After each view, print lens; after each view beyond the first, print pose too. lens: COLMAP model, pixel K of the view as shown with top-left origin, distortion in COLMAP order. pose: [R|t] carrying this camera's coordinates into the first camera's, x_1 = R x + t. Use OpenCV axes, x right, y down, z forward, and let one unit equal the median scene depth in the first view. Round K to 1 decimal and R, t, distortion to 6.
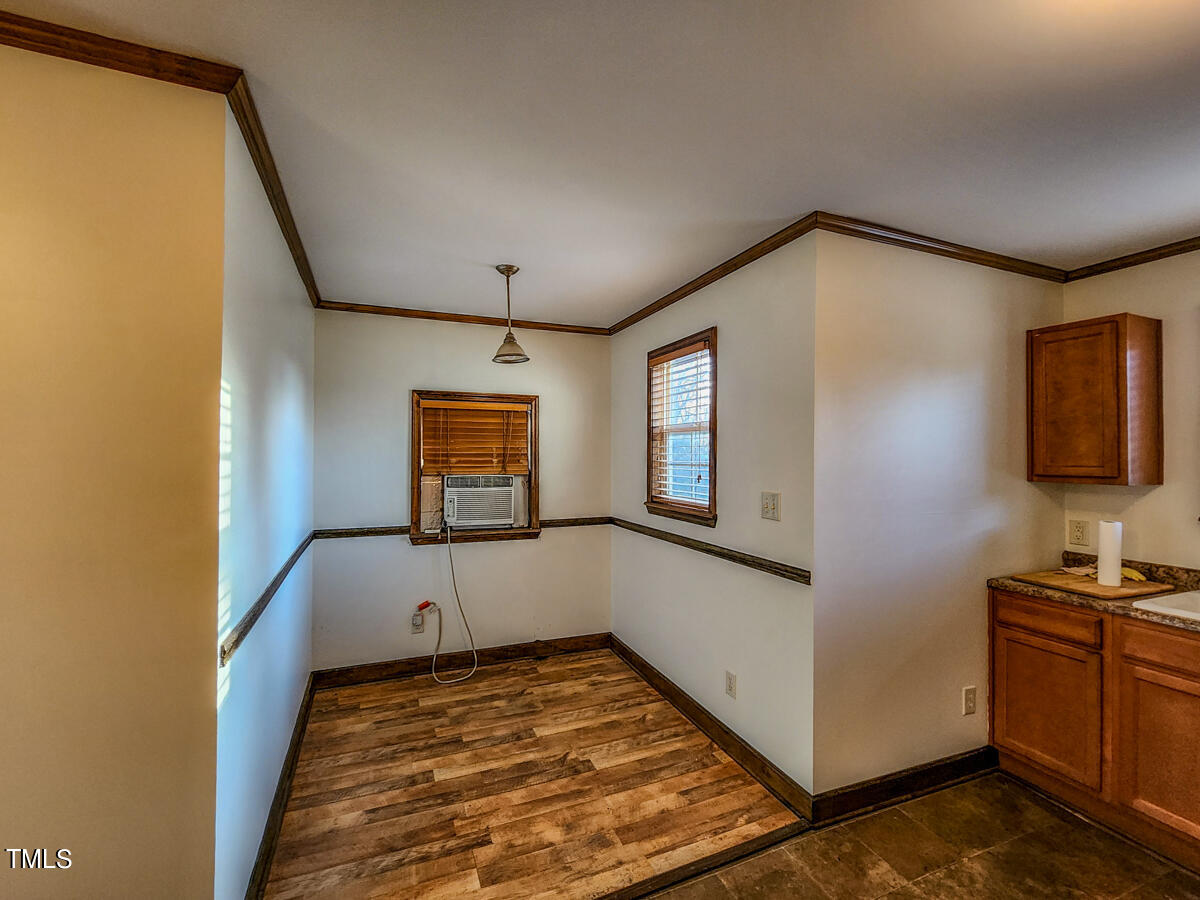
lens RADIAL K [[529.3, 0, 600.0], [0, 529.3, 450.0], [0, 0, 1]] dist [-0.000675, -0.000293]
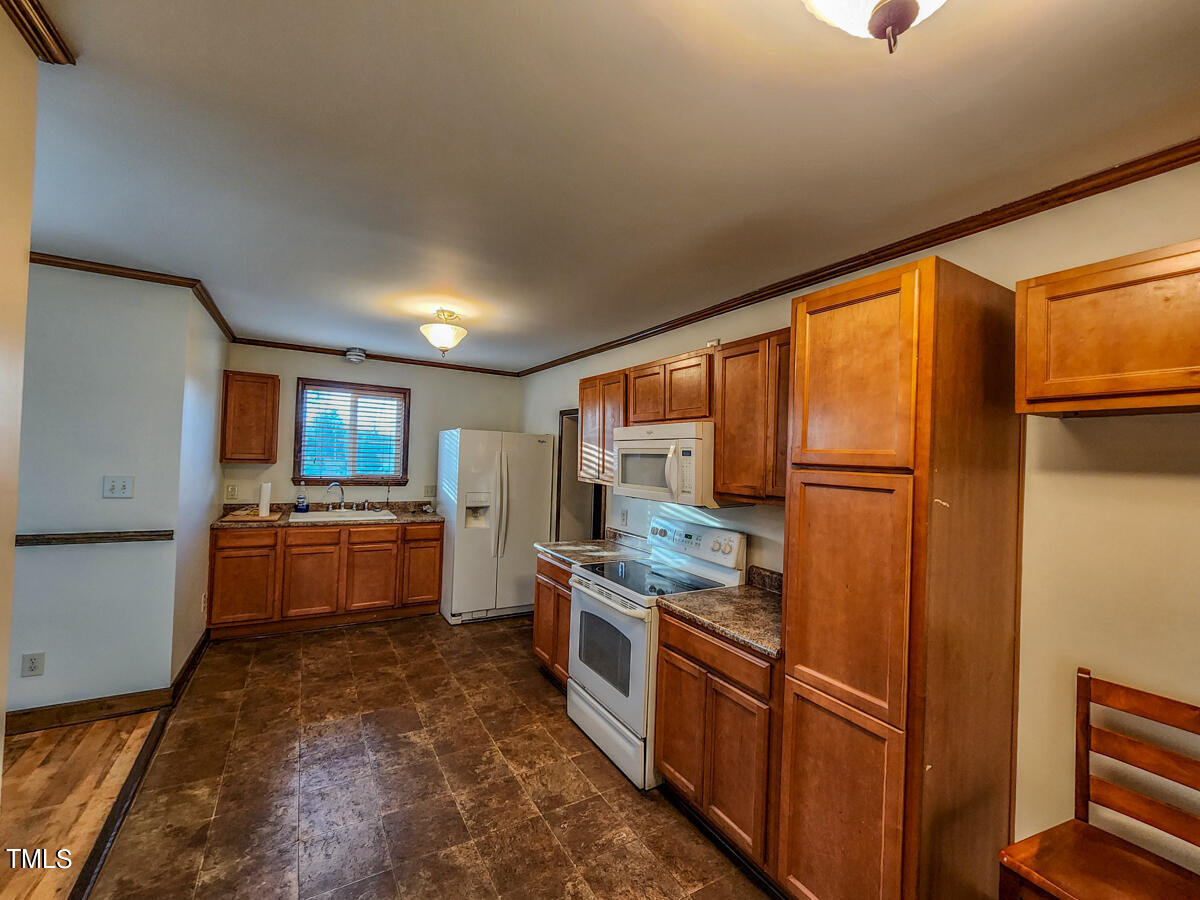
lens RADIAL K [[529.3, 0, 600.0], [0, 529.3, 450.0], [0, 0, 1]] dist [-0.000675, -0.000293]
pose [[-0.138225, 0.000262, 0.990401, -1.123732], [-0.049386, 0.998754, -0.007157, -0.029125], [-0.989169, -0.049901, -0.138040, 0.081266]]
